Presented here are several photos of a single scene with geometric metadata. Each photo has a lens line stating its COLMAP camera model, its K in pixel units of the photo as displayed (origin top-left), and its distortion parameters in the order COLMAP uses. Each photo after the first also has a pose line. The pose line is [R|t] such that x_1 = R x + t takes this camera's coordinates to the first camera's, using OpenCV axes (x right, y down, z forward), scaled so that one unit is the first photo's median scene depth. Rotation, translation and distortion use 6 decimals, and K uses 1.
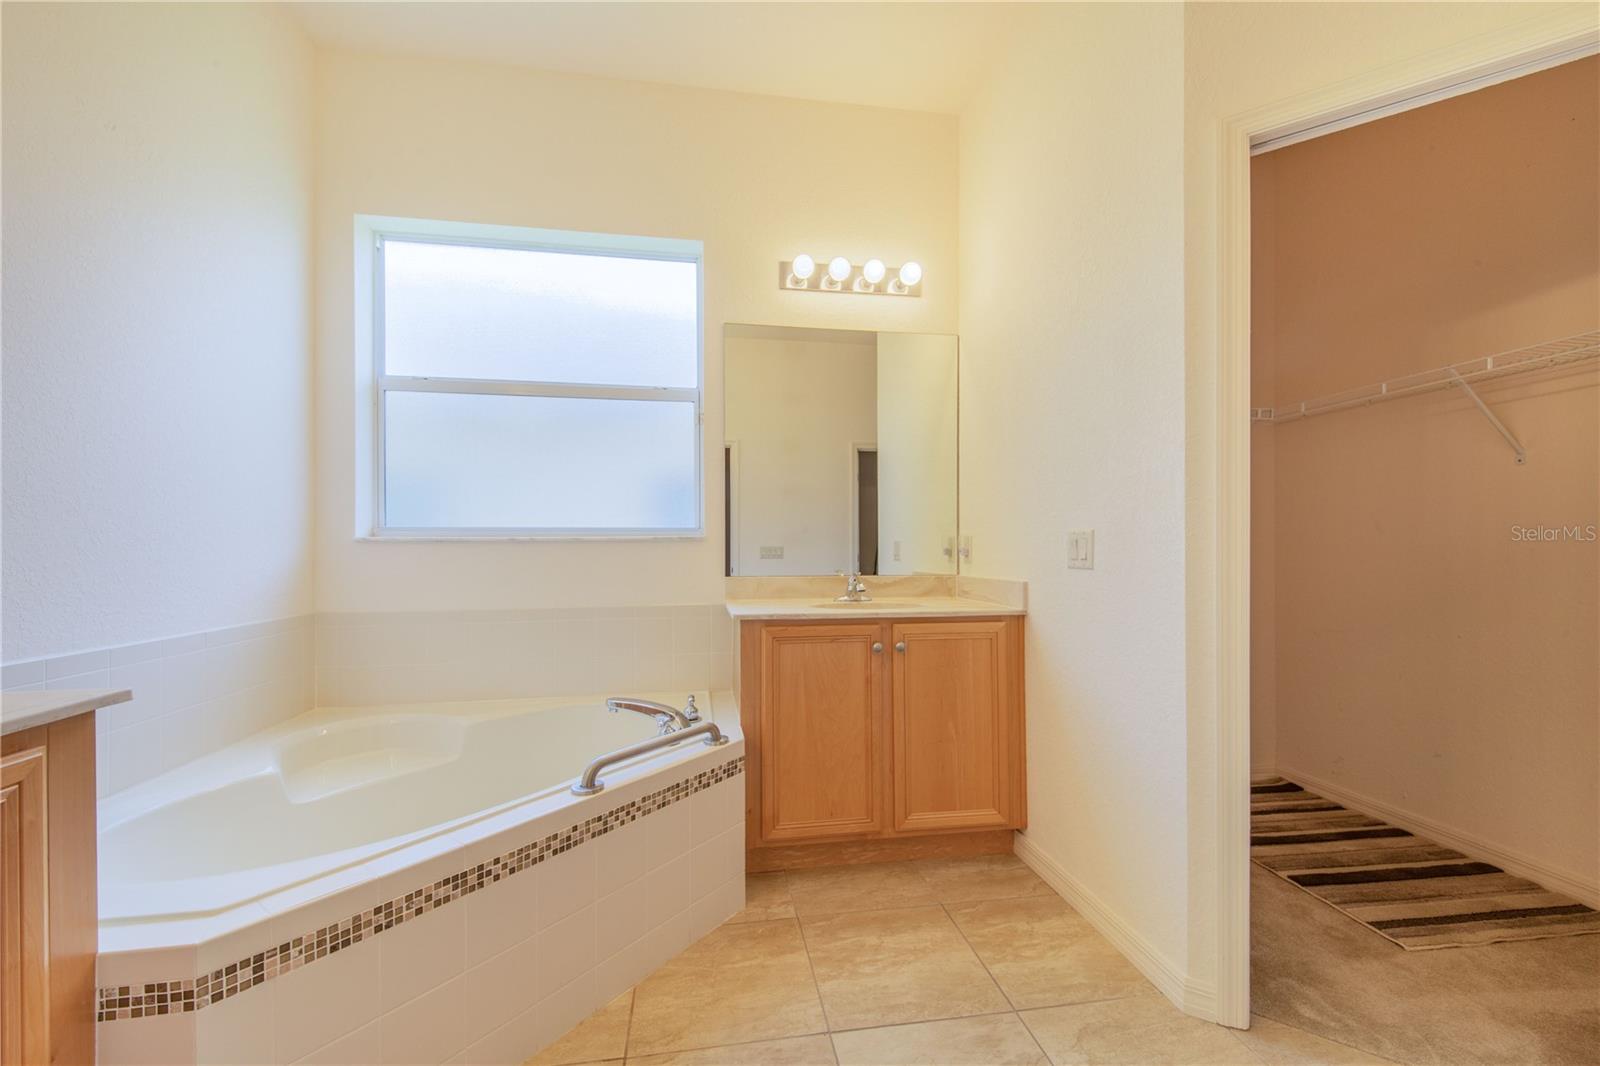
lens RADIAL K [[618.4, 0, 792.9], [0, 618.4, 547.1], [0, 0, 1]] dist [0.031653, -0.018625]
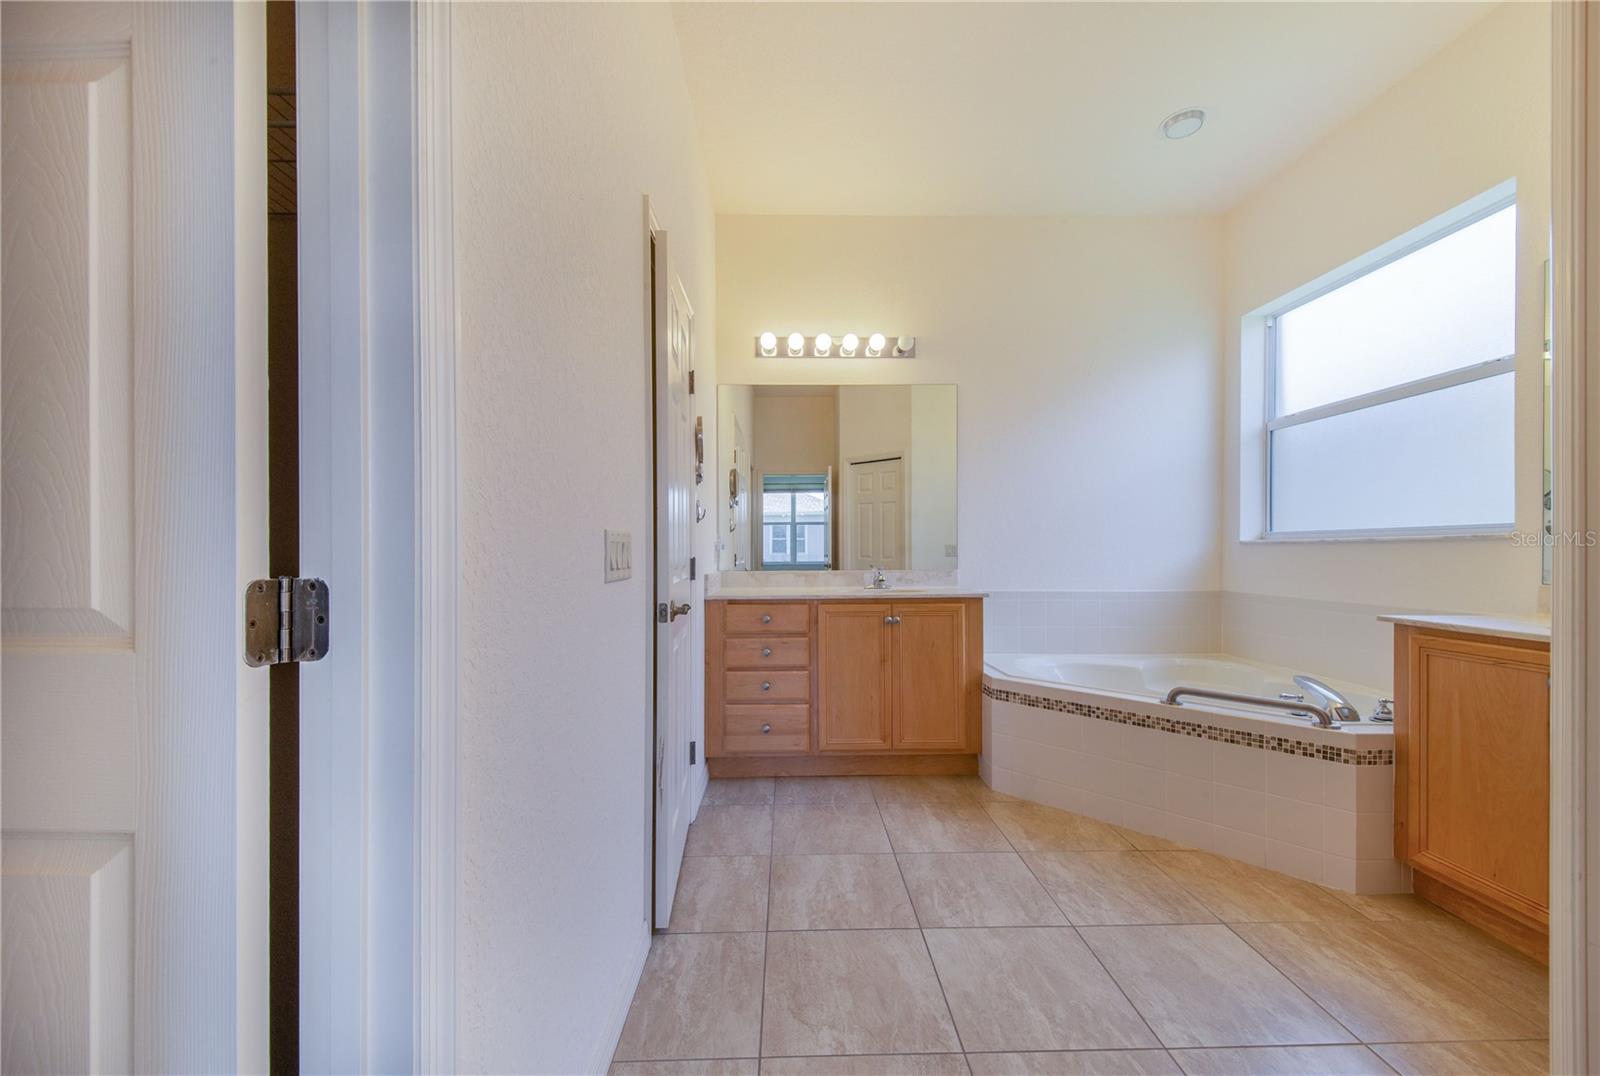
lens RADIAL K [[582.5, 0, 800.0], [0, 582.5, 538.0], [0, 0, 1]] dist [-0.020287, -0.000083]
pose [[-0.122662, -0.015564, -0.992326, 1.127555], [0.002995, 0.999867, -0.016052, -0.004930], [0.992444, -0.004941, -0.122599, 0.230622]]
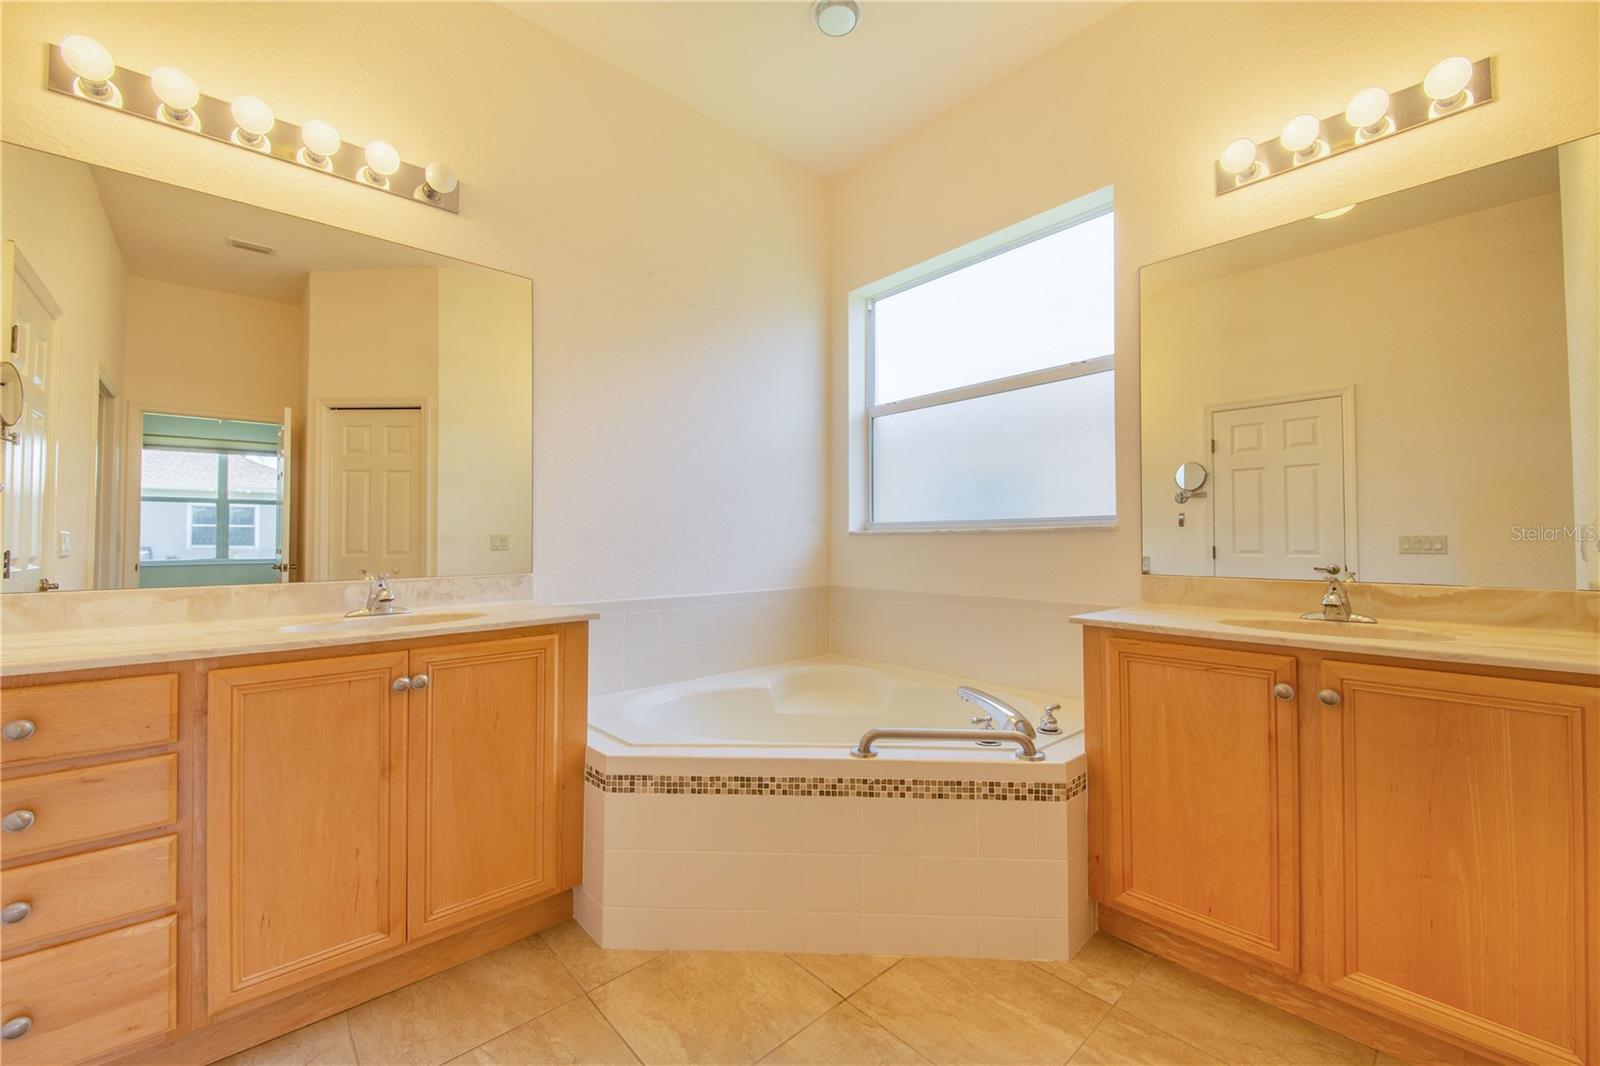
lens RADIAL K [[615.8, 0, 795.1], [0, 615.8, 527.5], [0, 0, 1]] dist [0.031832, -0.018912]
pose [[0.565734, -0.014045, -0.824468, 0.487491], [0.000936, 0.999865, -0.016391, -0.002907], [0.824587, 0.008501, 0.565671, 0.235147]]
